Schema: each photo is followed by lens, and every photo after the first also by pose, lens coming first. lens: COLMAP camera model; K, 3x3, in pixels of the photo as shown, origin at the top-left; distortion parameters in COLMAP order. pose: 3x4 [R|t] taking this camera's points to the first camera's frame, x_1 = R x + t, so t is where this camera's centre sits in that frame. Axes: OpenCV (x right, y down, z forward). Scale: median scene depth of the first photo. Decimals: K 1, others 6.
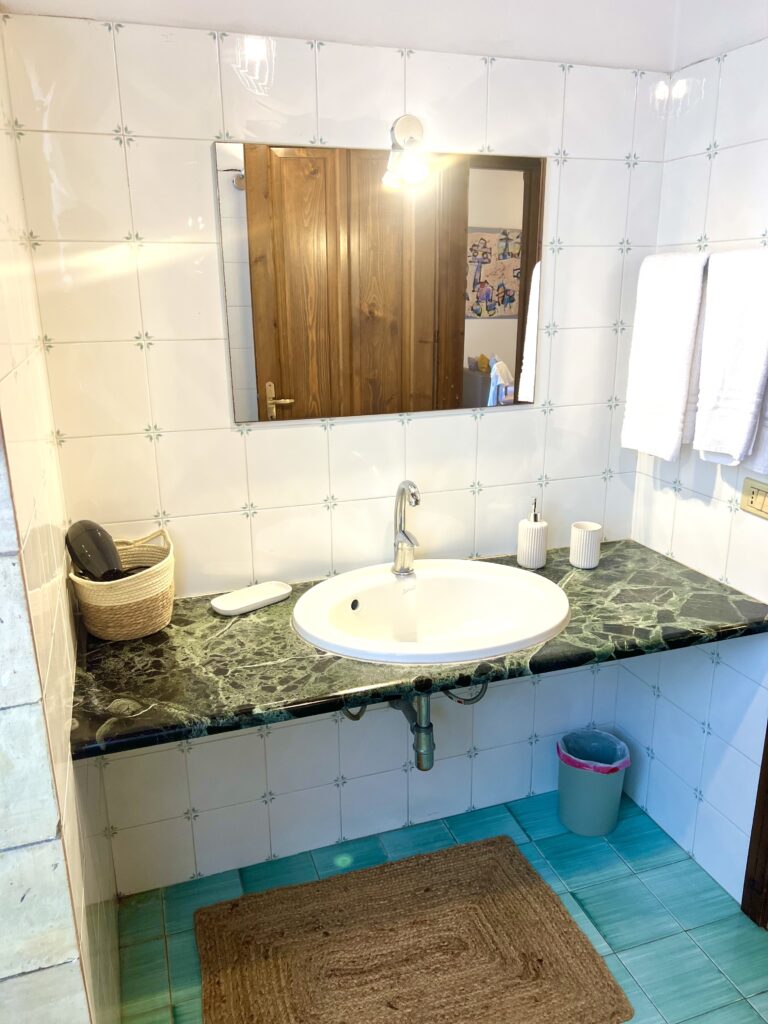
lens RADIAL K [[770.0, 0, 385.4], [0, 770.0, 514.5], [0, 0, 1]] dist [0.052297, -0.062101]
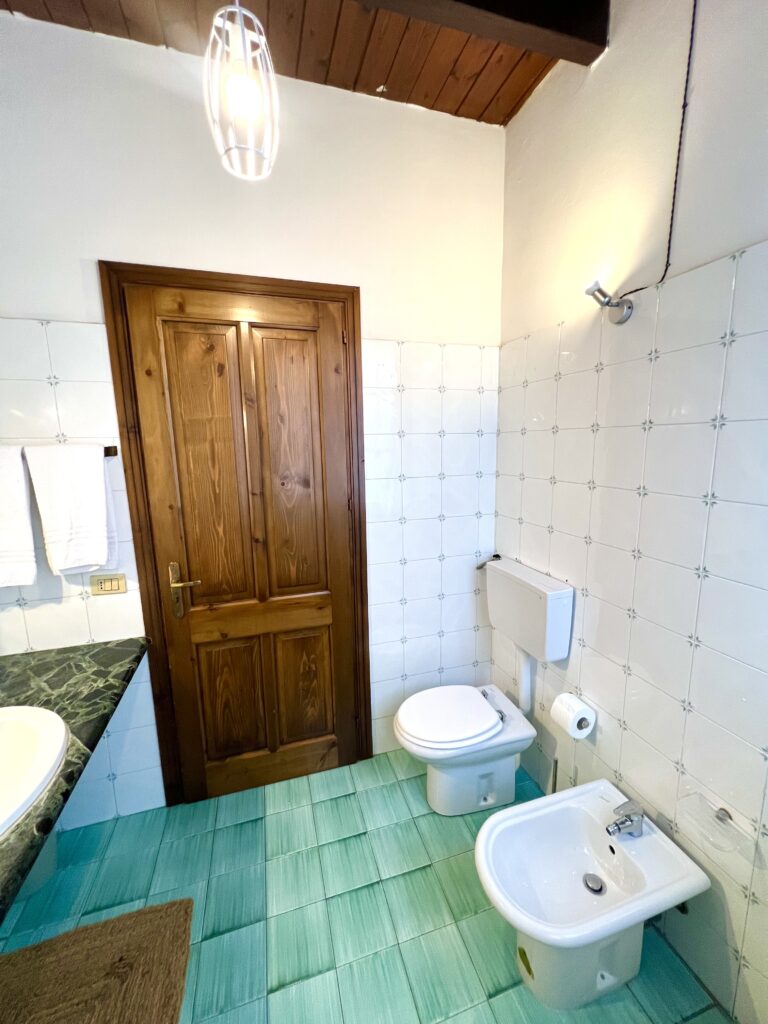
lens RADIAL K [[408.7, 0, 385.6], [0, 408.7, 512.2], [0, 0, 1]] dist [-0.000624, 0.001871]
pose [[0.028179, -0.161331, 0.986498, -0.350323], [0.298454, 0.943233, 0.145731, -0.113230], [-0.954008, 0.290318, 0.074729, 0.286962]]
